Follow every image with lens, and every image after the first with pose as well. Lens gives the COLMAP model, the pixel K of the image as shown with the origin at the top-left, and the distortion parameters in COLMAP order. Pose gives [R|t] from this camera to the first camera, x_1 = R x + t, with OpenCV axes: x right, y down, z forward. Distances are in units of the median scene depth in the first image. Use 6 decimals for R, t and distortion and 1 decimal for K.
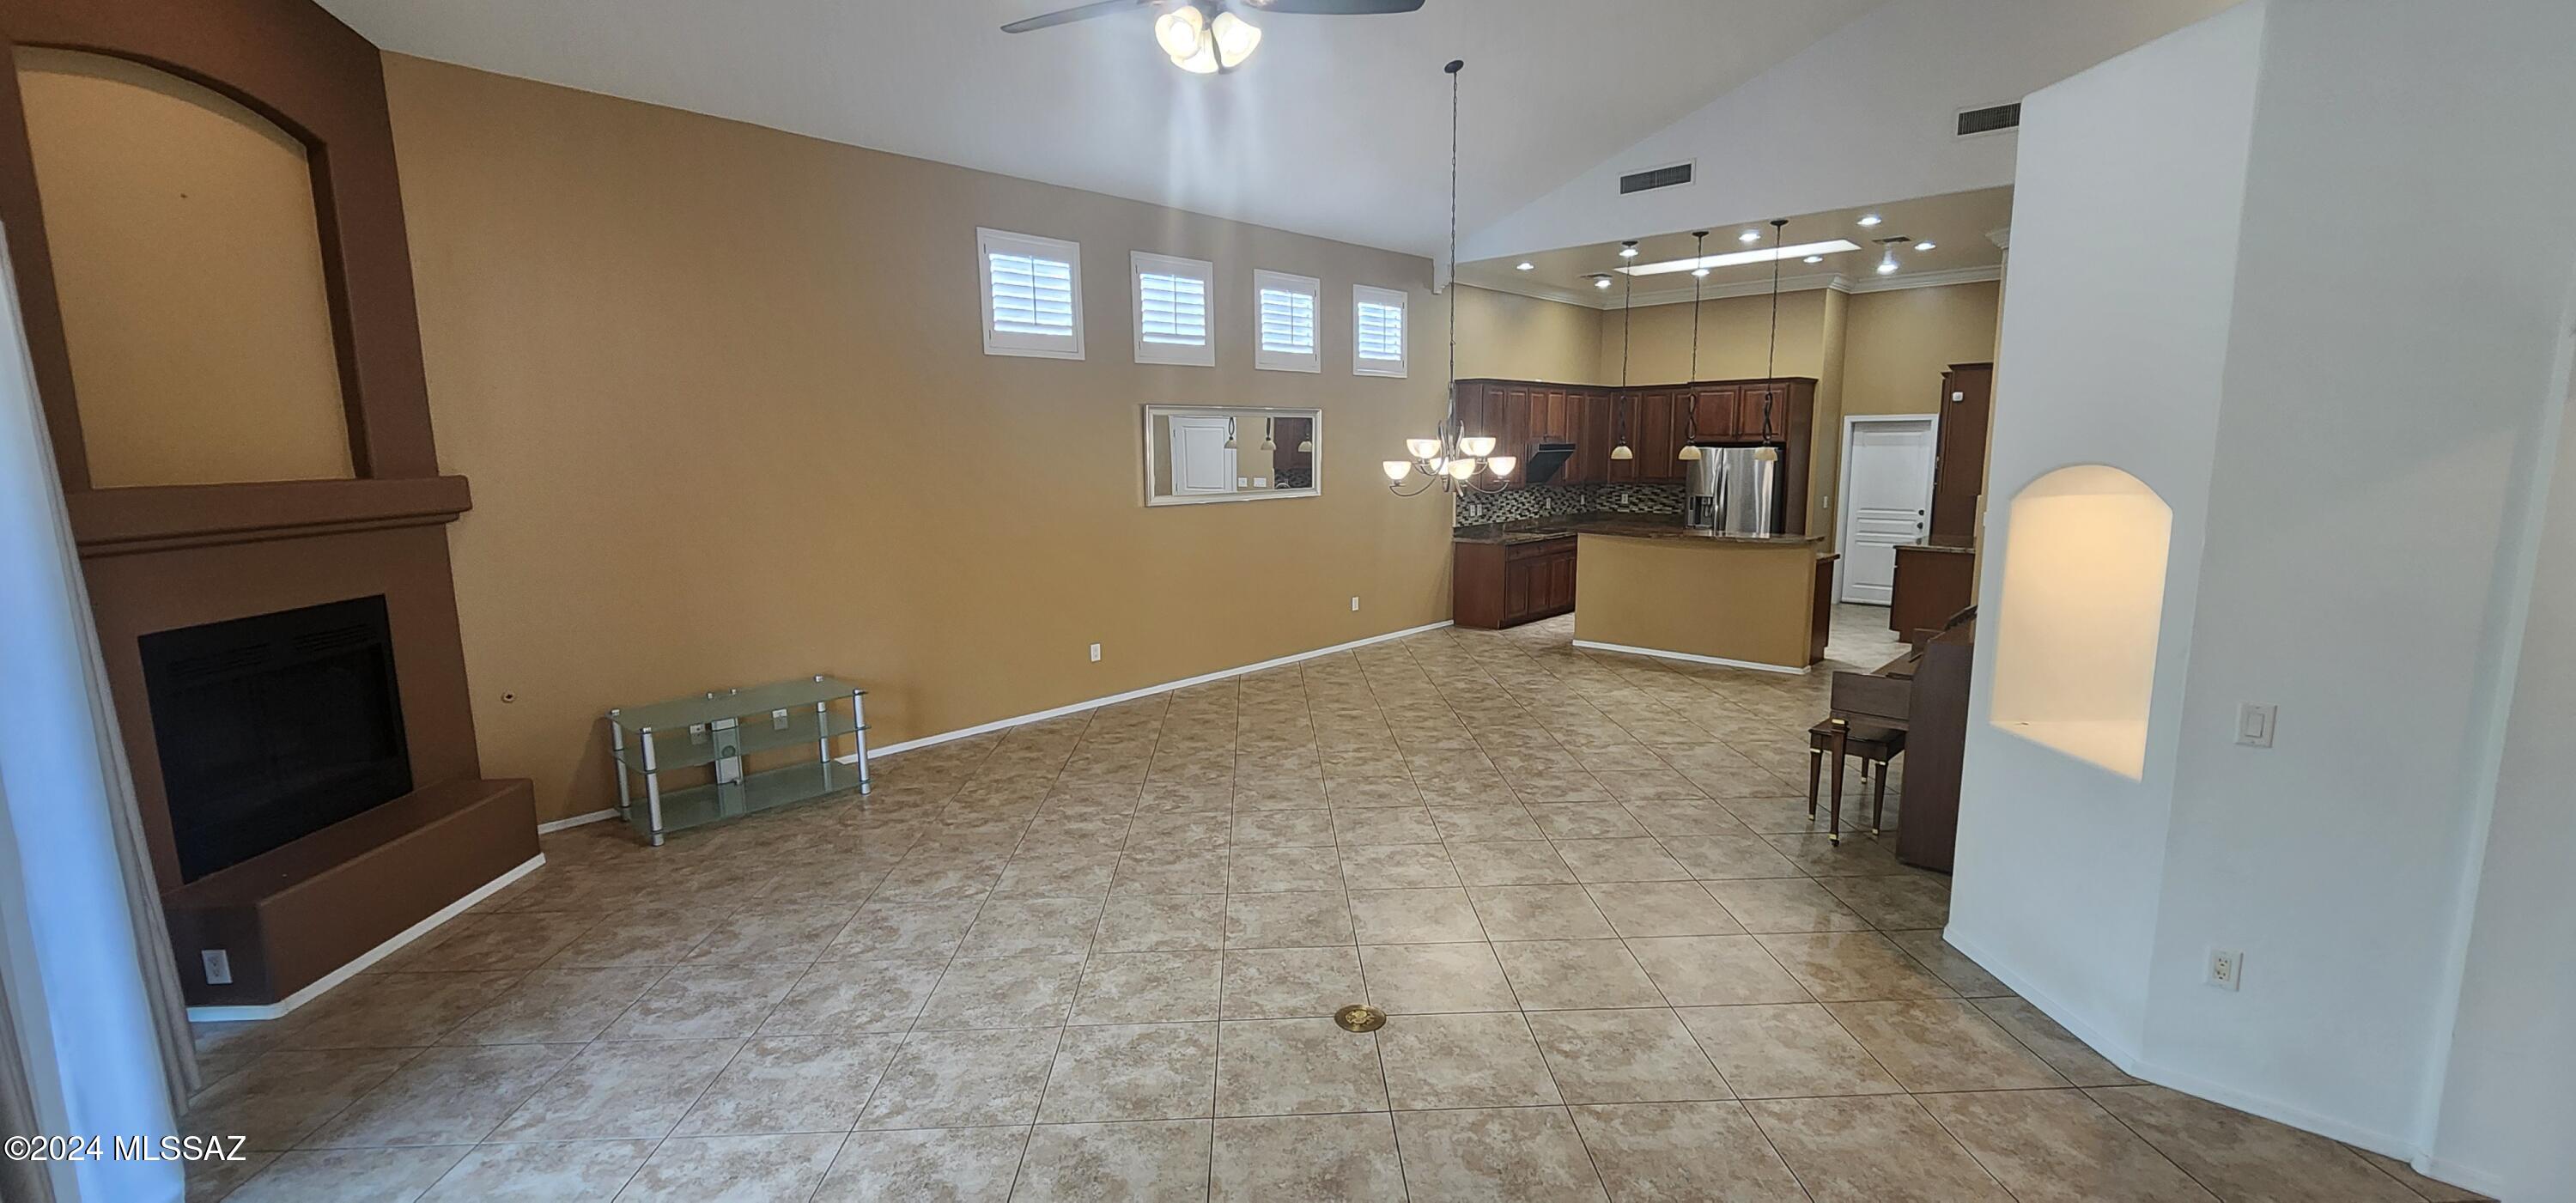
lens RADIAL K [[1059.4, 0, 1287.9], [0, 1059.4, 600.0], [0, 0, 1]] dist [-0.000733, 0.001046]
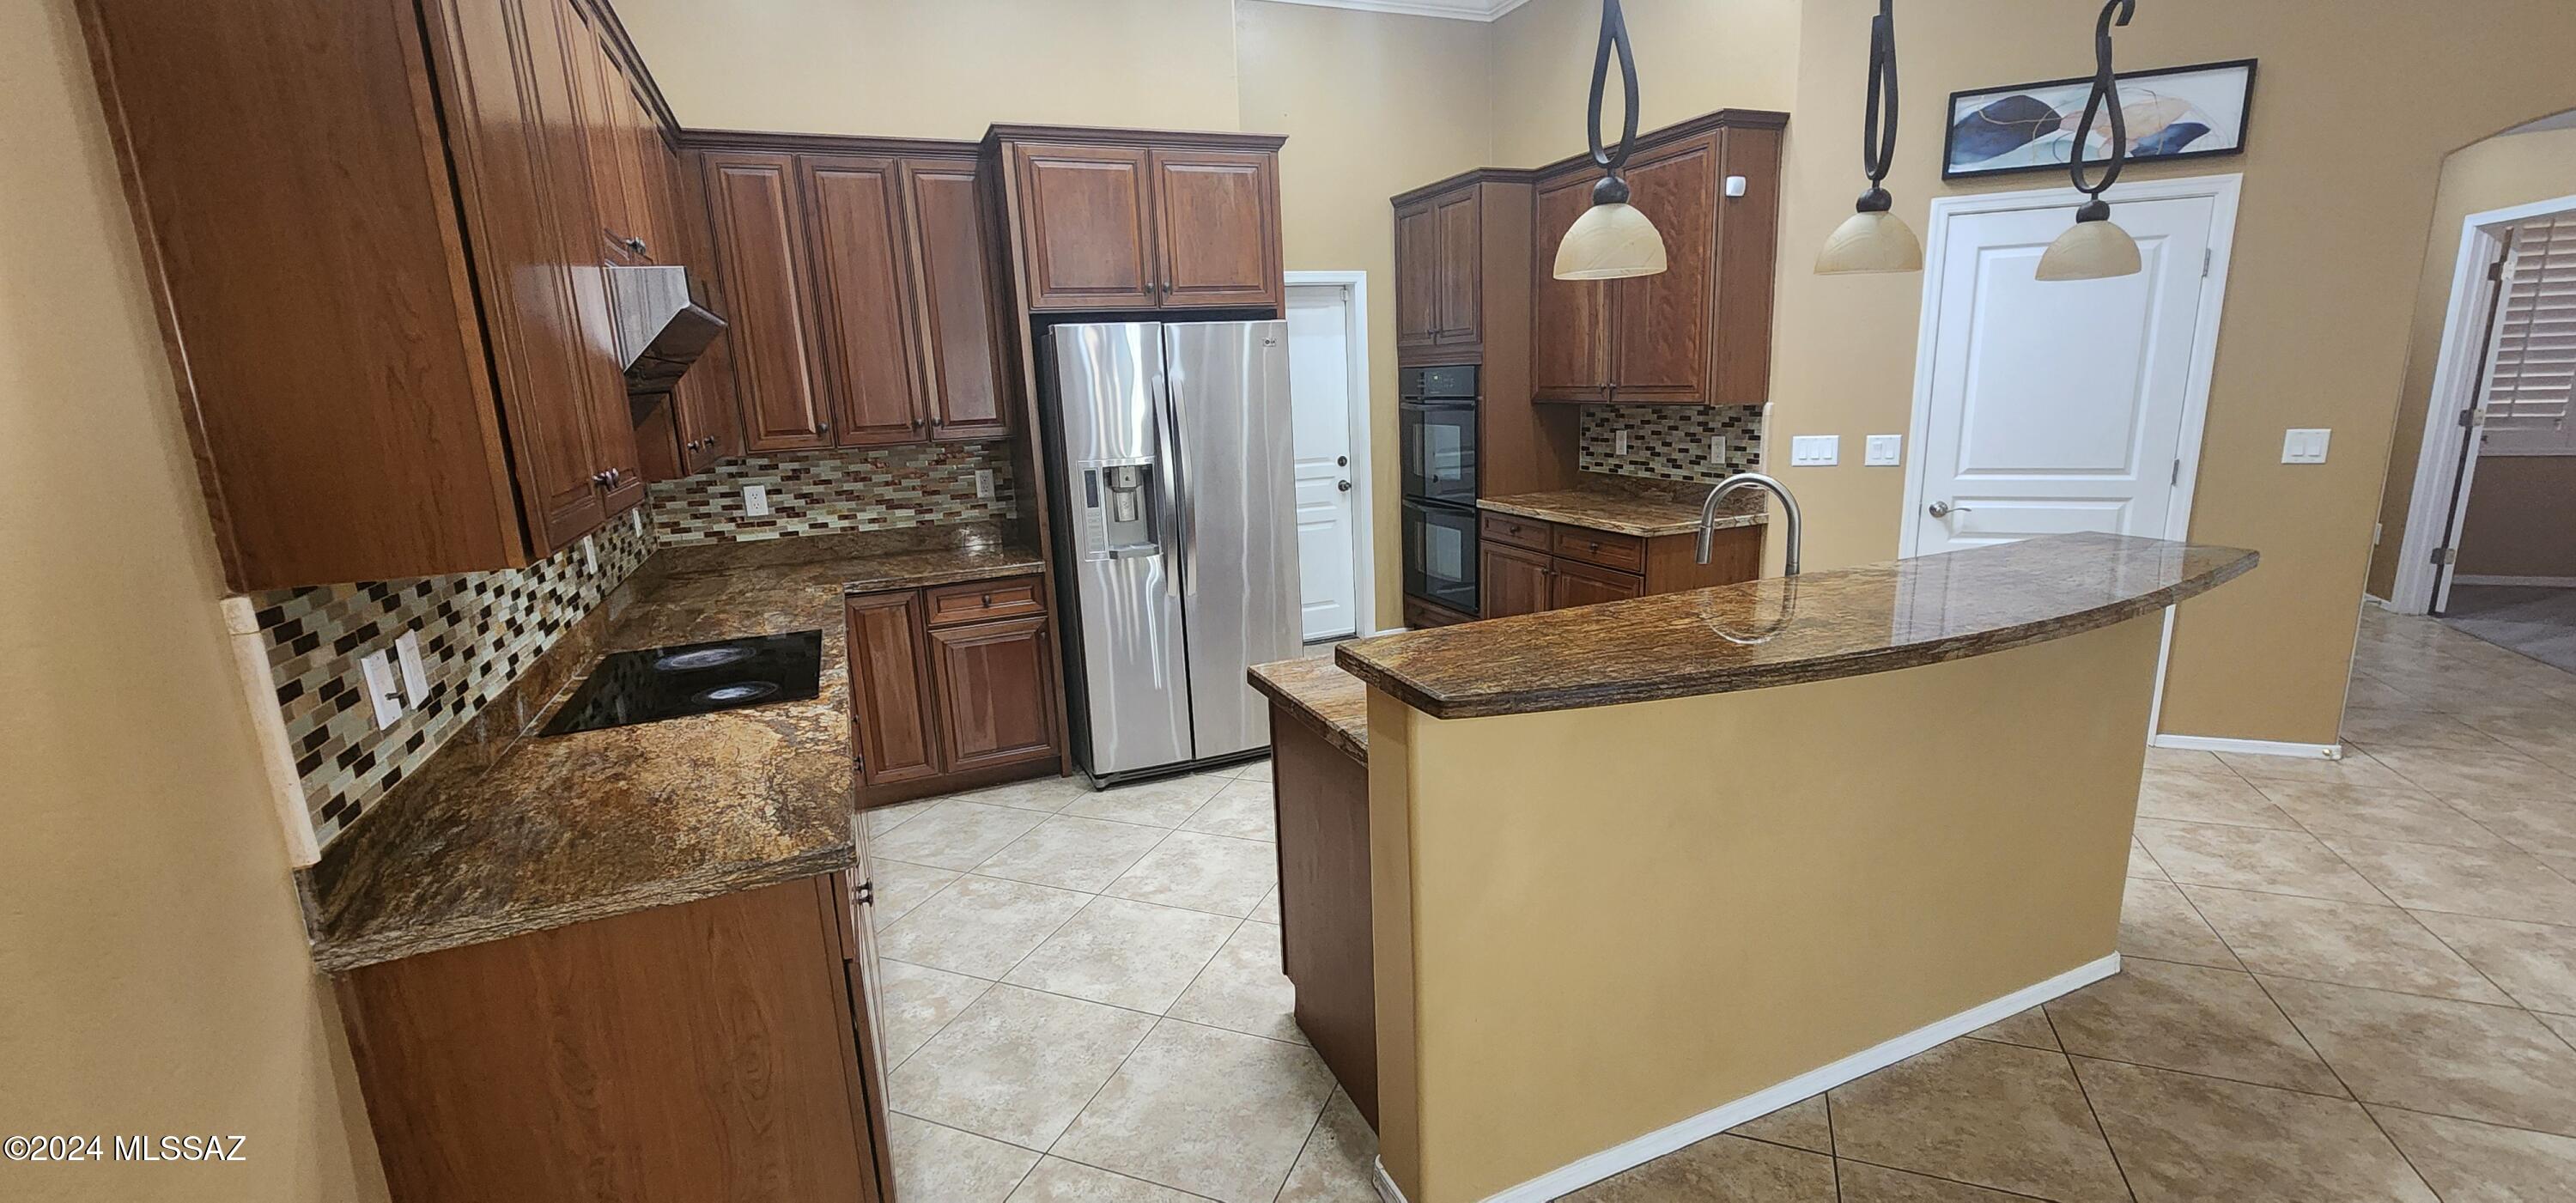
lens RADIAL K [[1059.4, 0, 1298.5], [0, 1059.4, 615.0], [0, 0, 1]] dist [-0.000733, 0.001046]
pose [[0.397252, -0.211260, 0.893062, 0.142289], [0.172934, 0.972941, 0.153232, -0.142145], [-0.901268, 0.093569, 0.423037, 1.226746]]
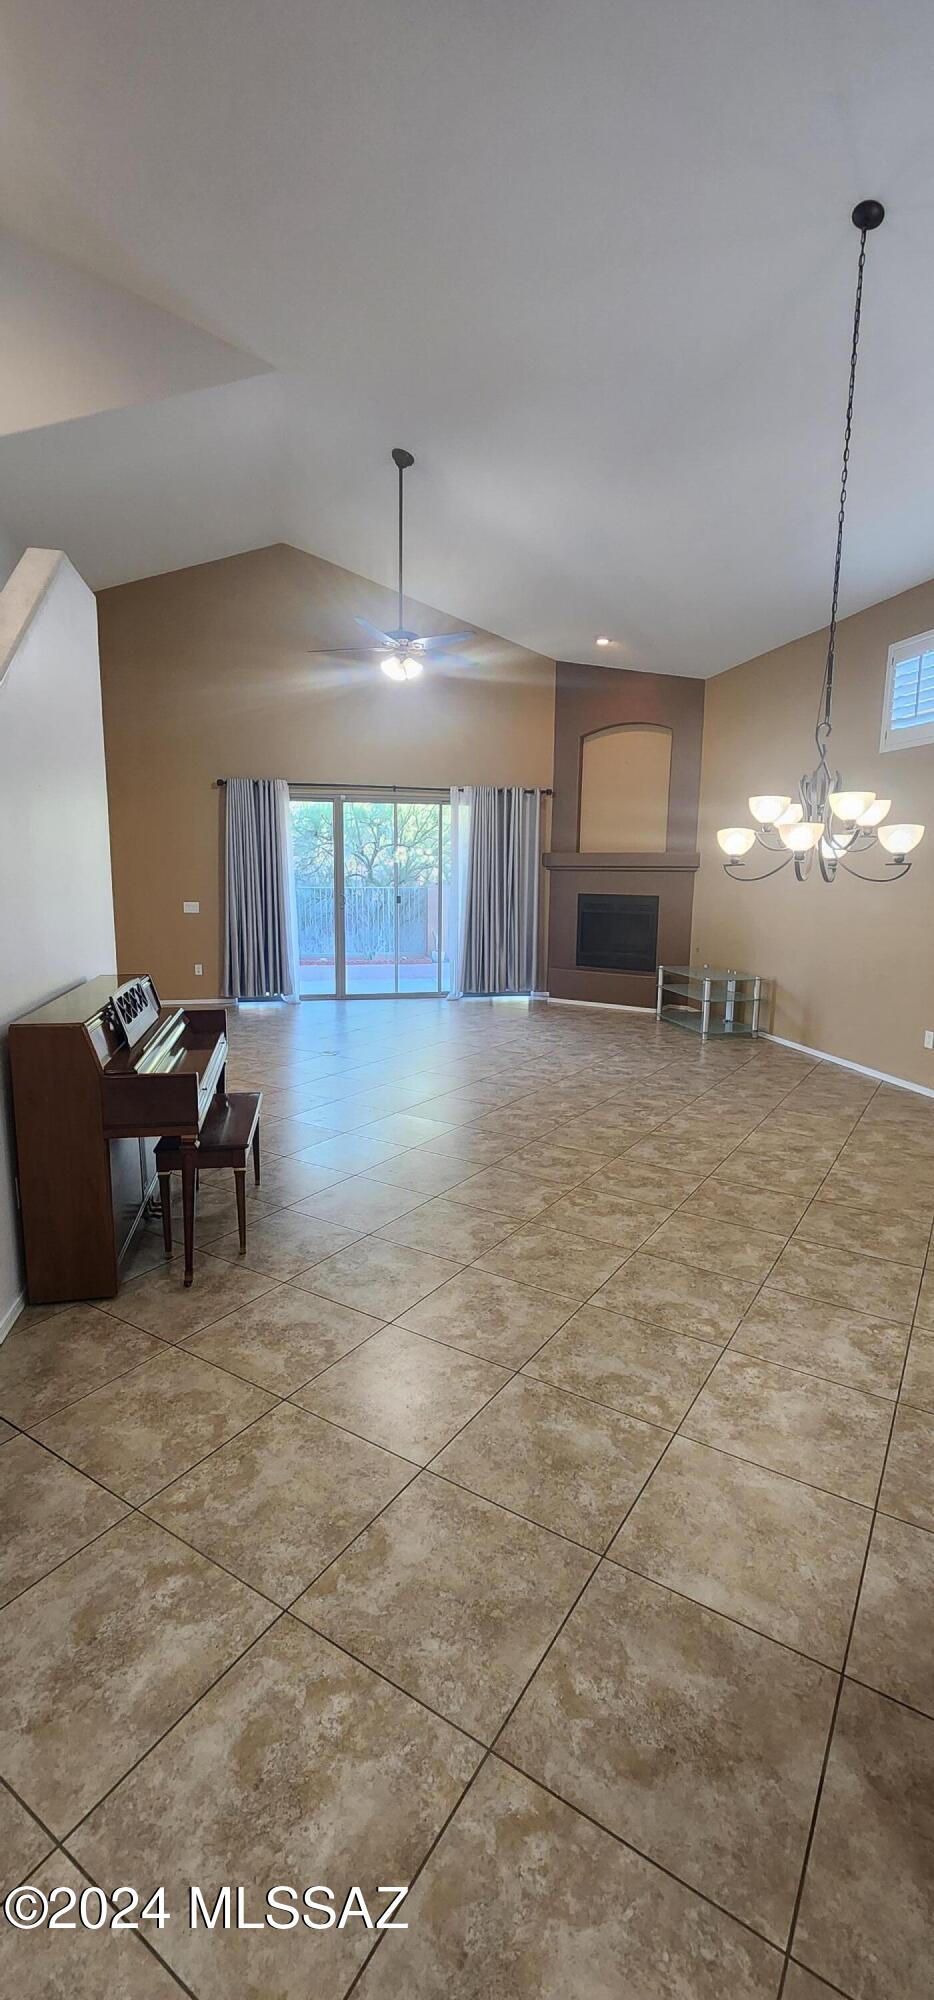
lens RADIAL K [[822.5, 0, 457.5], [0, 822.5, 996.6], [0, 0, 1]] dist [-0.000733, 0.001046]
pose [[-0.573605, 0.130355, -0.808693, 0.707740], [-0.125854, 0.961509, 0.244256, -0.125163], [0.809406, 0.241883, -0.535121, 1.090259]]
